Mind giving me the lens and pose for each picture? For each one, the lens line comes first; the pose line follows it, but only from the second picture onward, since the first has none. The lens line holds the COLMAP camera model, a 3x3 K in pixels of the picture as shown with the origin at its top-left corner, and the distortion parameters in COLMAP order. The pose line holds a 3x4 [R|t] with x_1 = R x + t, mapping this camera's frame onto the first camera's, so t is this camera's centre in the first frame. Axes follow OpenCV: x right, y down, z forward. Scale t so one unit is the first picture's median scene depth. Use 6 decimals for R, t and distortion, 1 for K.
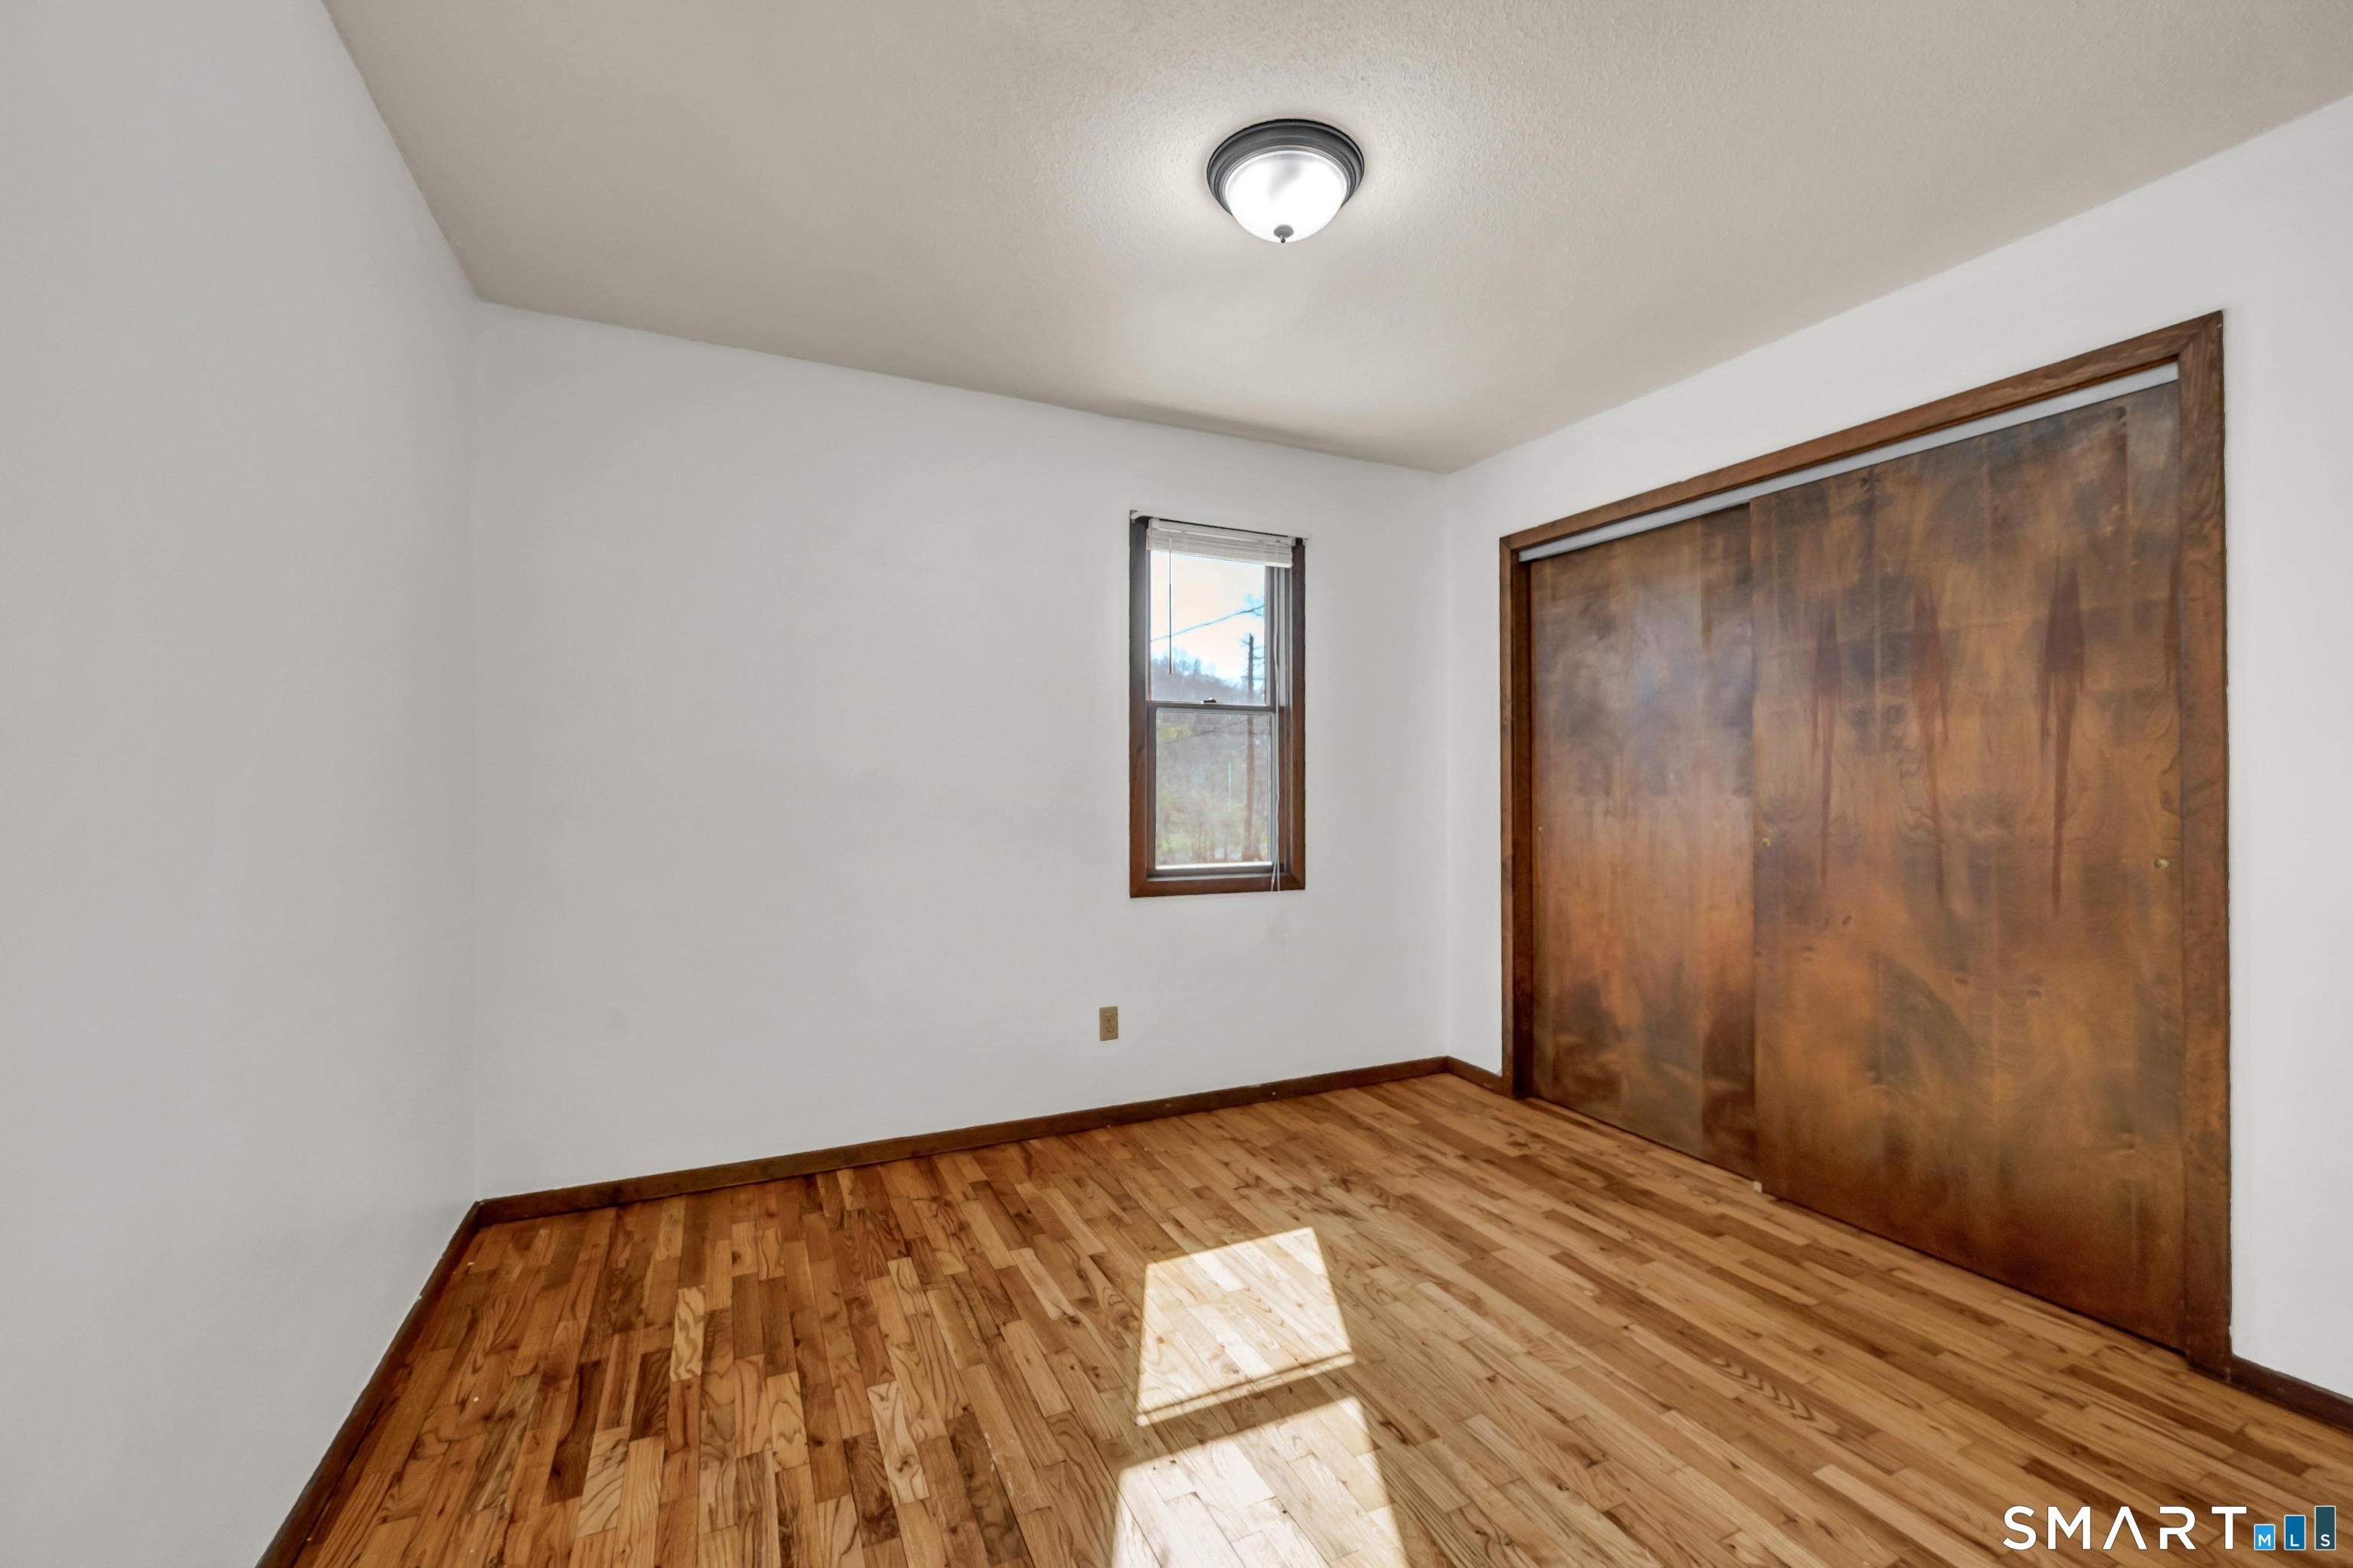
lens RADIAL K [[953.3, 0, 1164.6], [0, 953.3, 776.1], [0, 0, 1]] dist [0.000335, -0.000011]
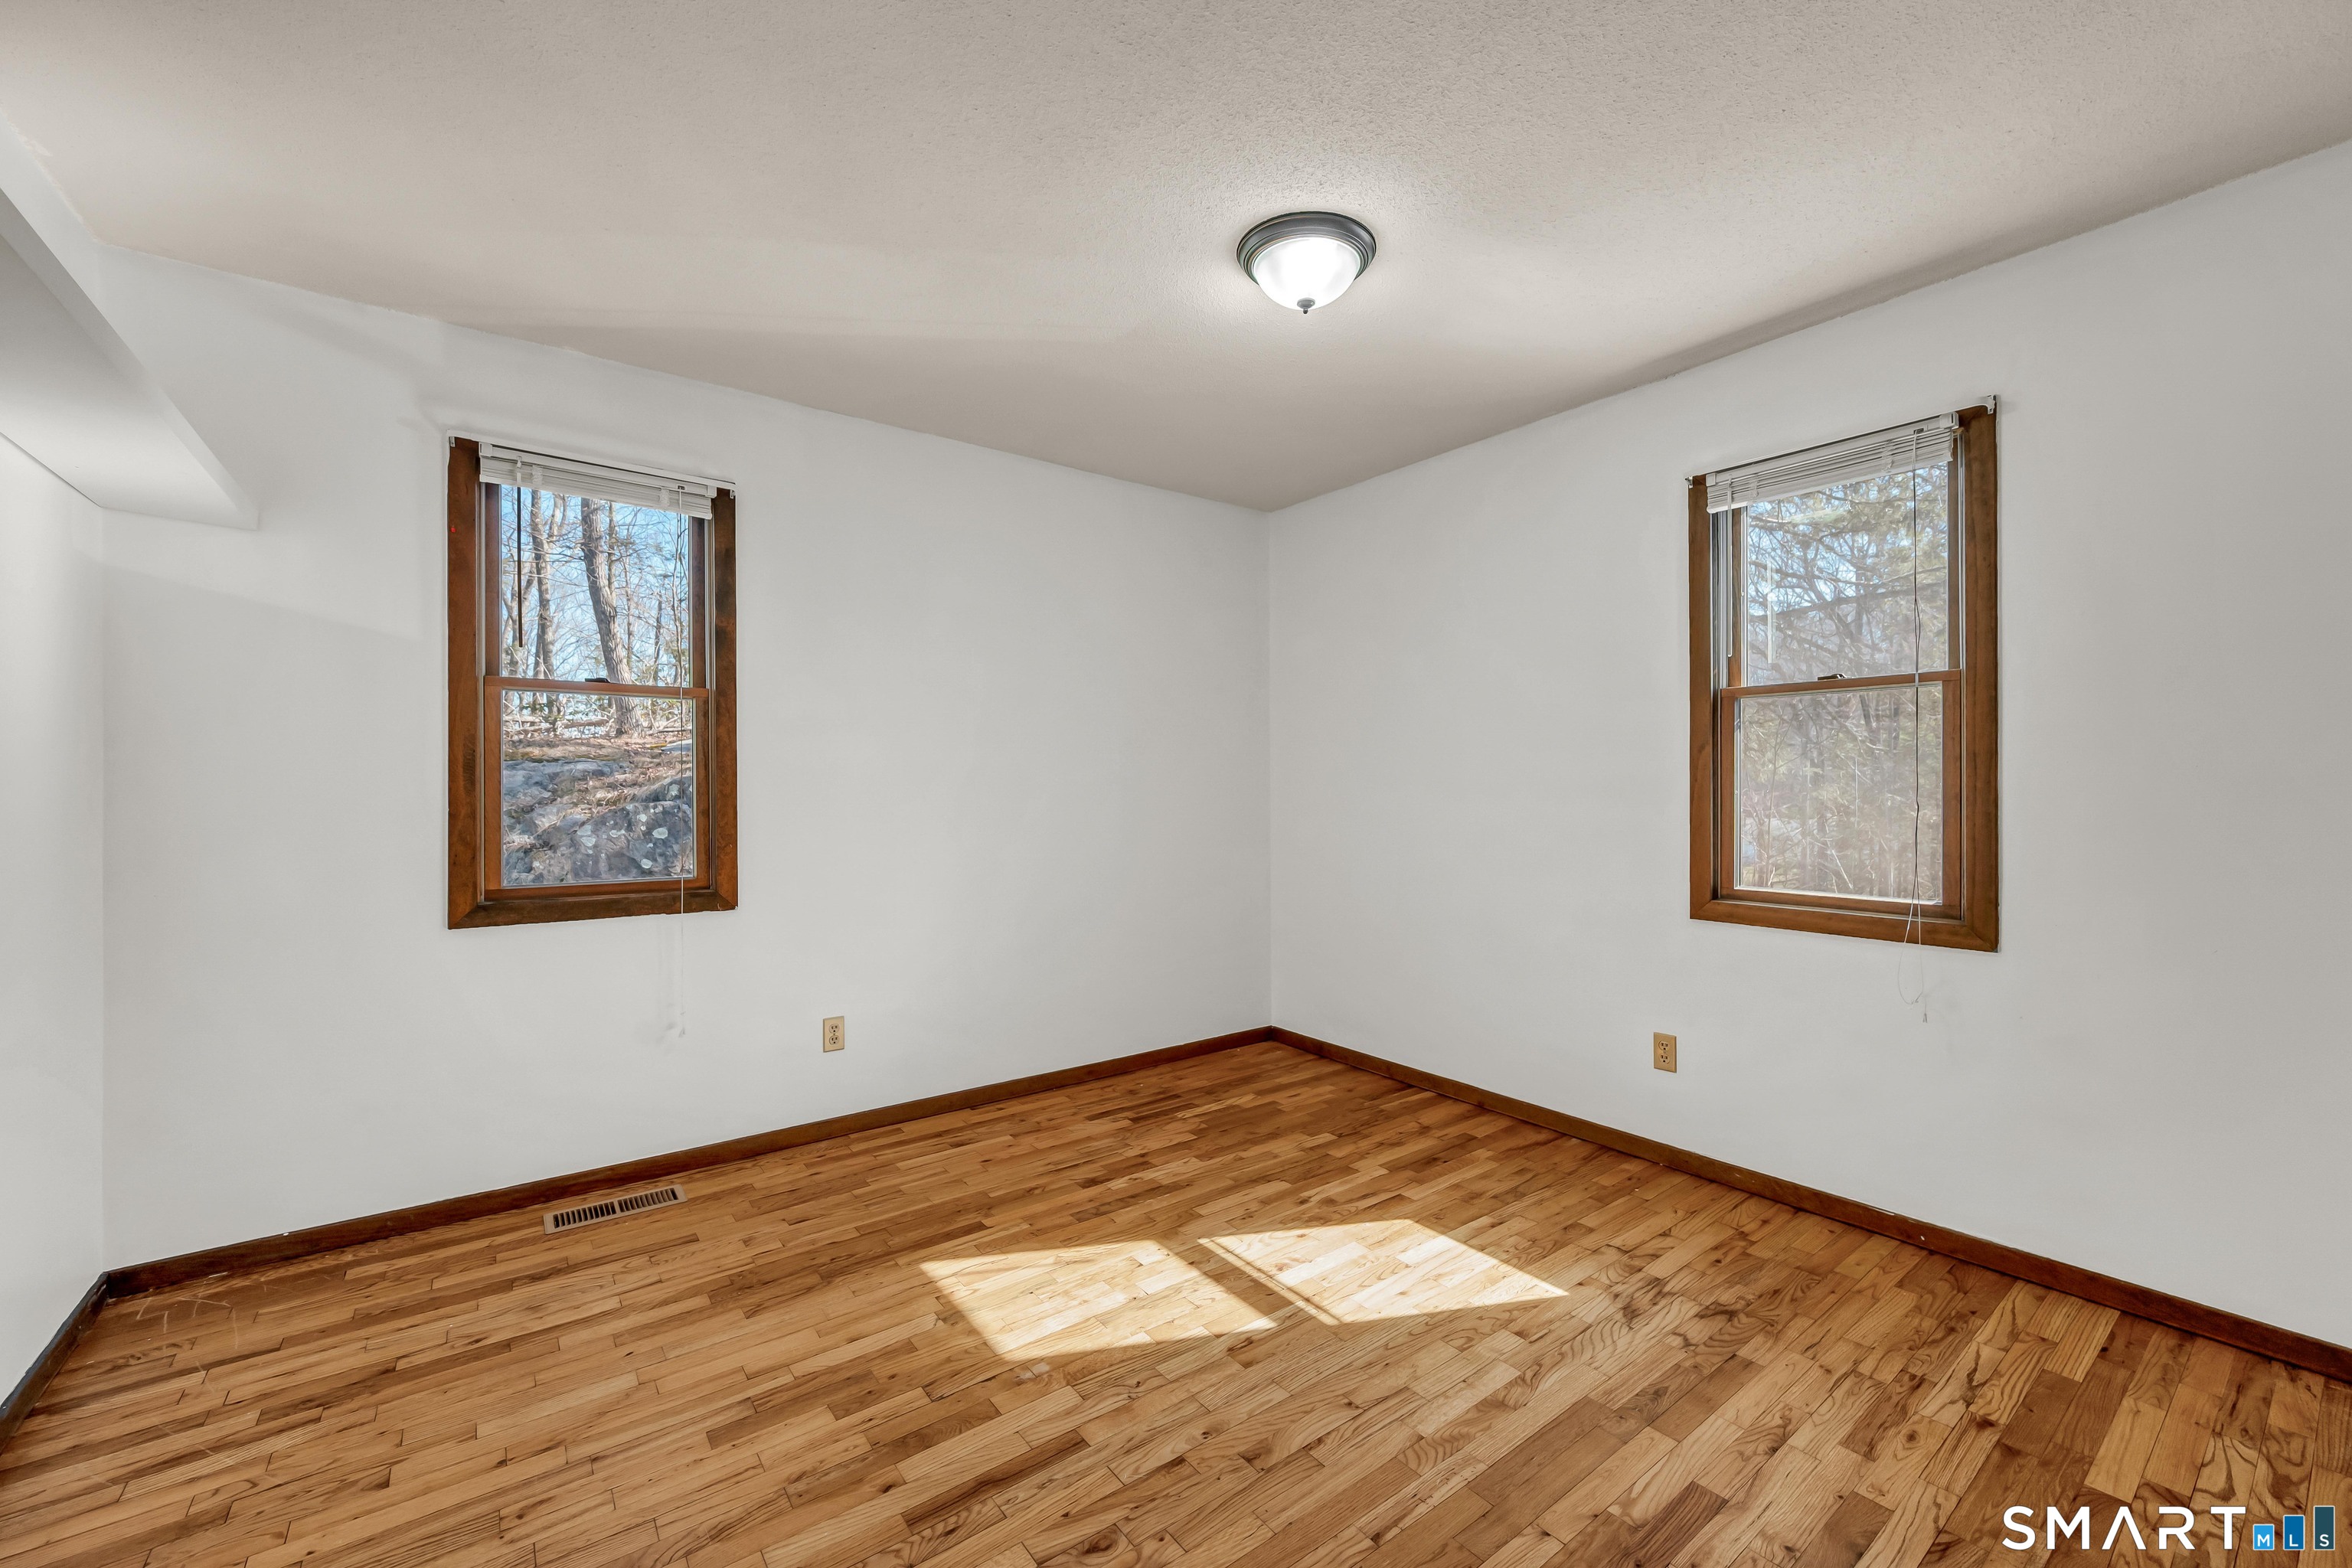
lens RADIAL K [[920.9, 0, 1173.4], [0, 920.9, 784.8], [0, 0, 1]] dist [-0.001178, -0.000241]
pose [[0.209092, -0.004902, -0.977884, 0.922325], [0.010441, 0.999942, -0.002780, 0.005632], [0.977840, -0.009629, 0.209131, 0.482731]]
